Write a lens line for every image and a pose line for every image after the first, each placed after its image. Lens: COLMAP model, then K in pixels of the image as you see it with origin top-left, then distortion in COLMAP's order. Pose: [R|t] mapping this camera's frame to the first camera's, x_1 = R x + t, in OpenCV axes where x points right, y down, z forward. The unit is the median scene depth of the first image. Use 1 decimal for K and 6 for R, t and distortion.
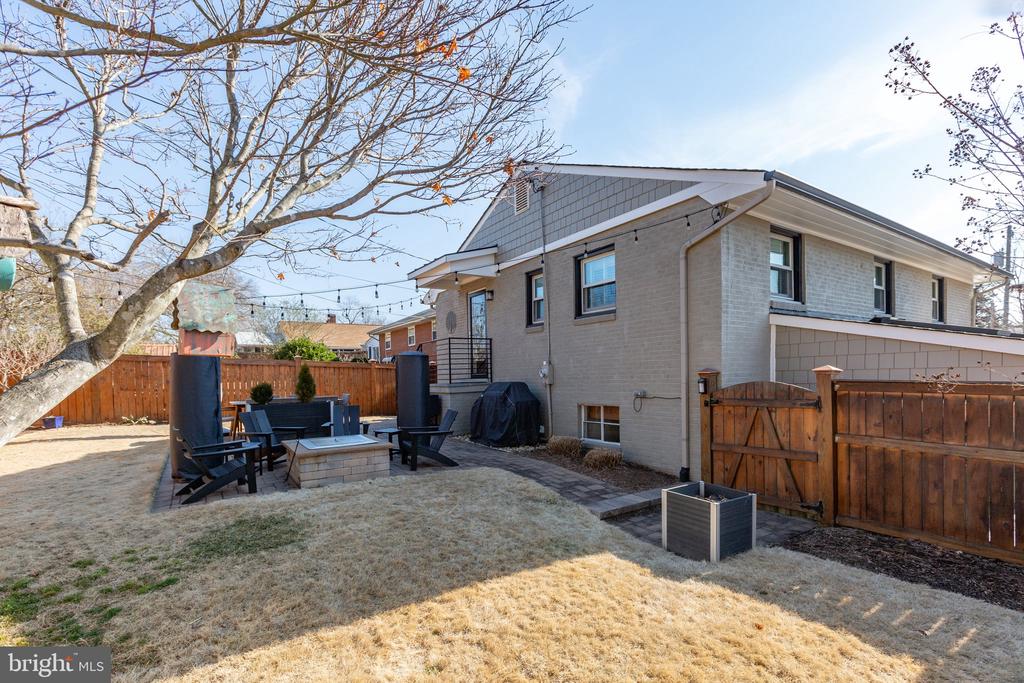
lens RADIAL K [[452.3, 0, 512.2], [0, 452.3, 374.4], [0, 0, 1]] dist [0.001837, 0.000212]
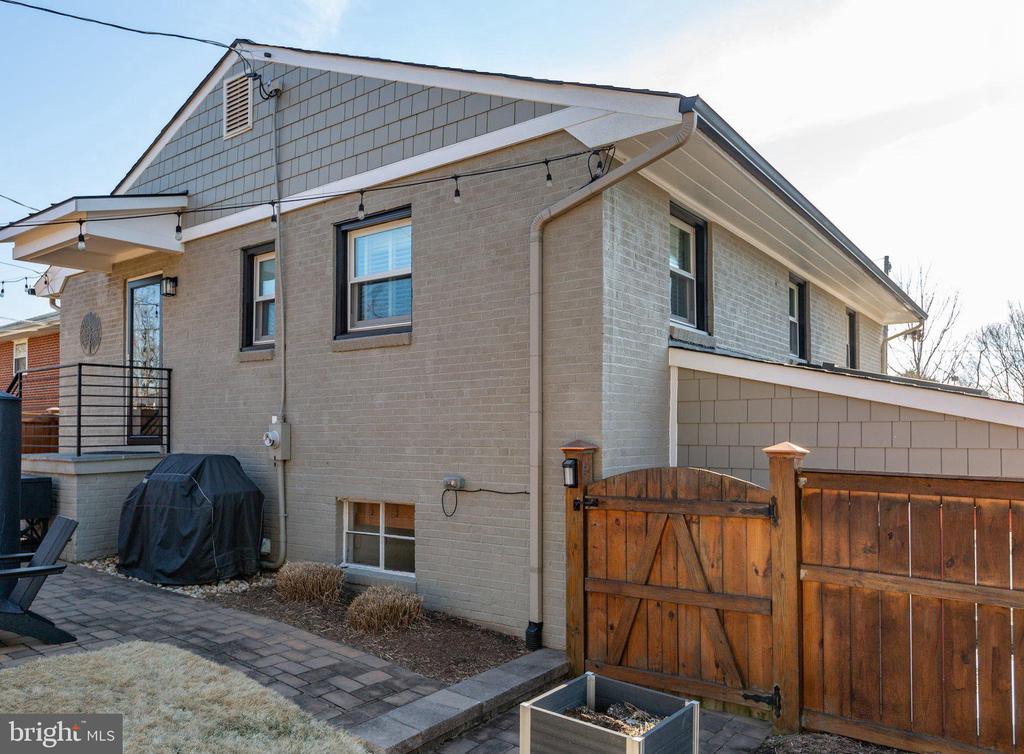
lens RADIAL K [[722.9, 0, 465.4], [0, 722.9, 413.7], [0, 0, 1]] dist [0.001756, -0.000154]
pose [[0.946955, 0.024764, 0.320410, 0.018570], [-0.016265, 0.999442, -0.029173, -0.016810], [-0.320953, 0.022414, 0.946830, 0.198225]]
